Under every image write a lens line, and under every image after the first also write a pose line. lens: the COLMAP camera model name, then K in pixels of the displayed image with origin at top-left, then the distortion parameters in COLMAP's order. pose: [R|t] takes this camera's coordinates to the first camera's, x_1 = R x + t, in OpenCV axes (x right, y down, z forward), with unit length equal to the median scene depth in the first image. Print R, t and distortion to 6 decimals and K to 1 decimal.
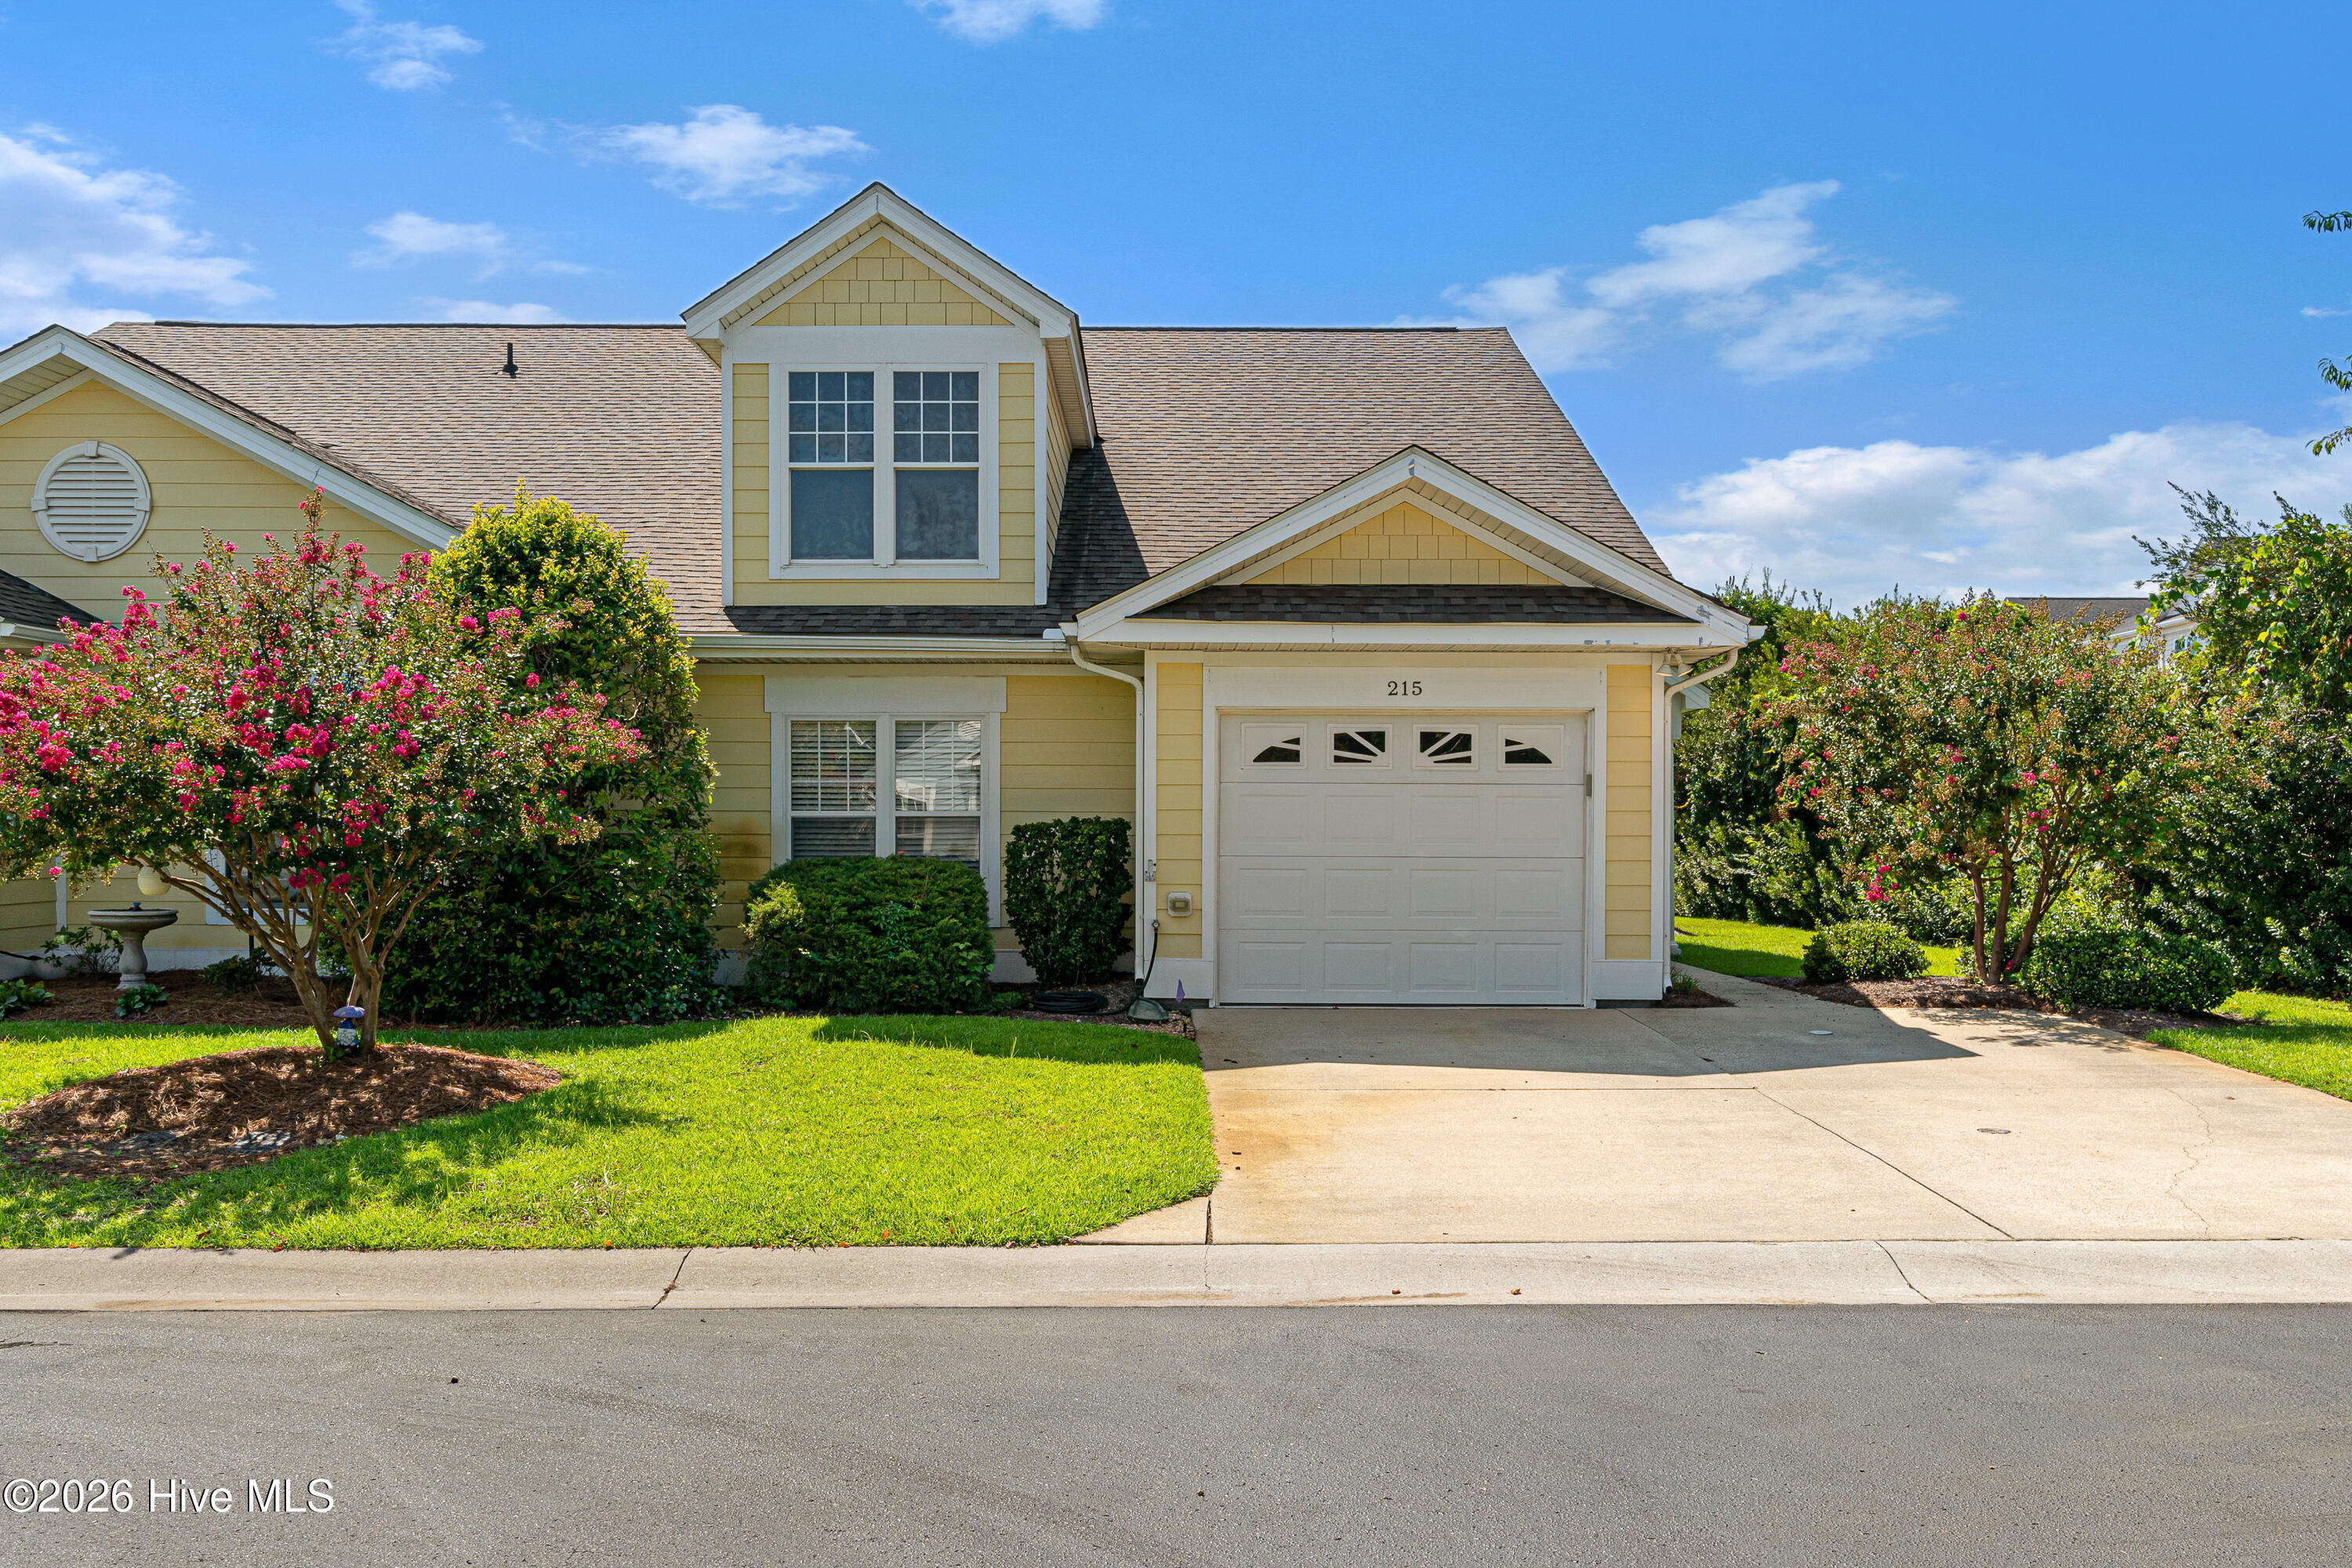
lens RADIAL K [[1964.6, 0, 1220.2], [0, 1964.6, 895.0], [0, 0, 1]] dist [0.002086, 0.005175]
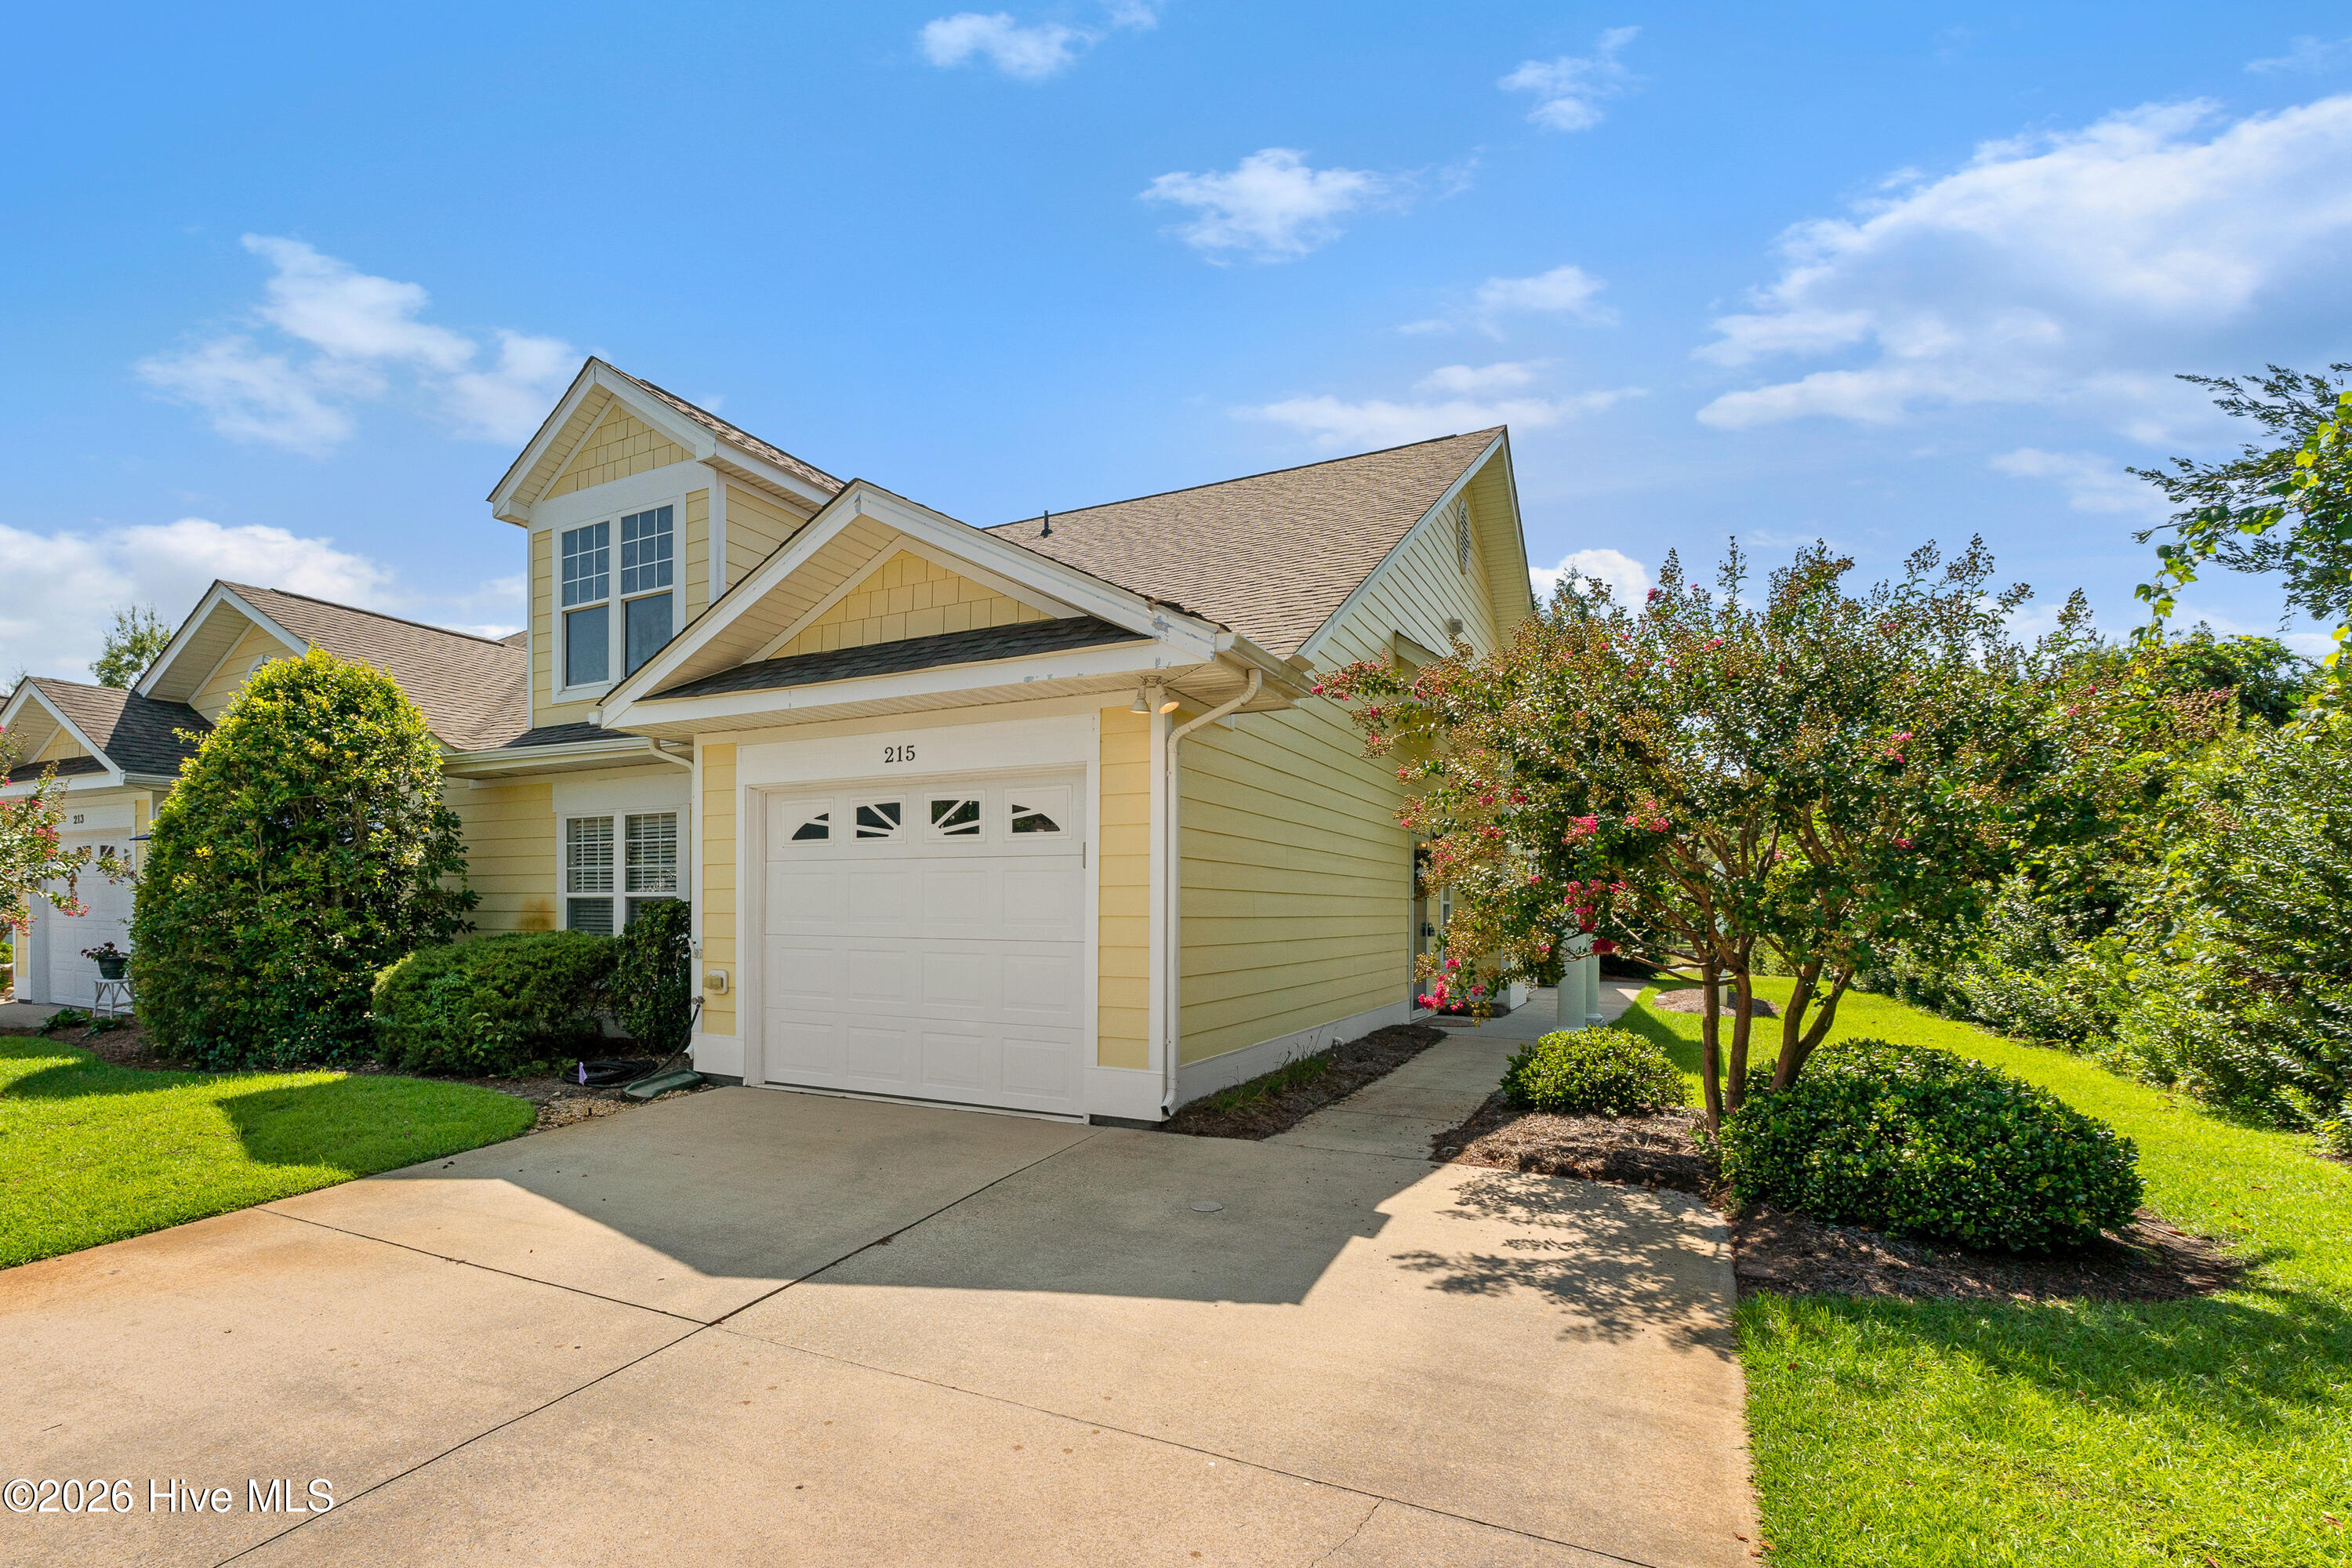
lens RADIAL K [[1175.7, 0, 974.3], [0, 1175.7, 929.4], [0, 0, 1]] dist [0.004167, -0.000626]
pose [[0.846671, 0.010026, -0.532023, 0.409316], [-0.016835, 0.999827, -0.007949, -0.019611], [0.531851, 0.015687, 0.846693, 0.549501]]
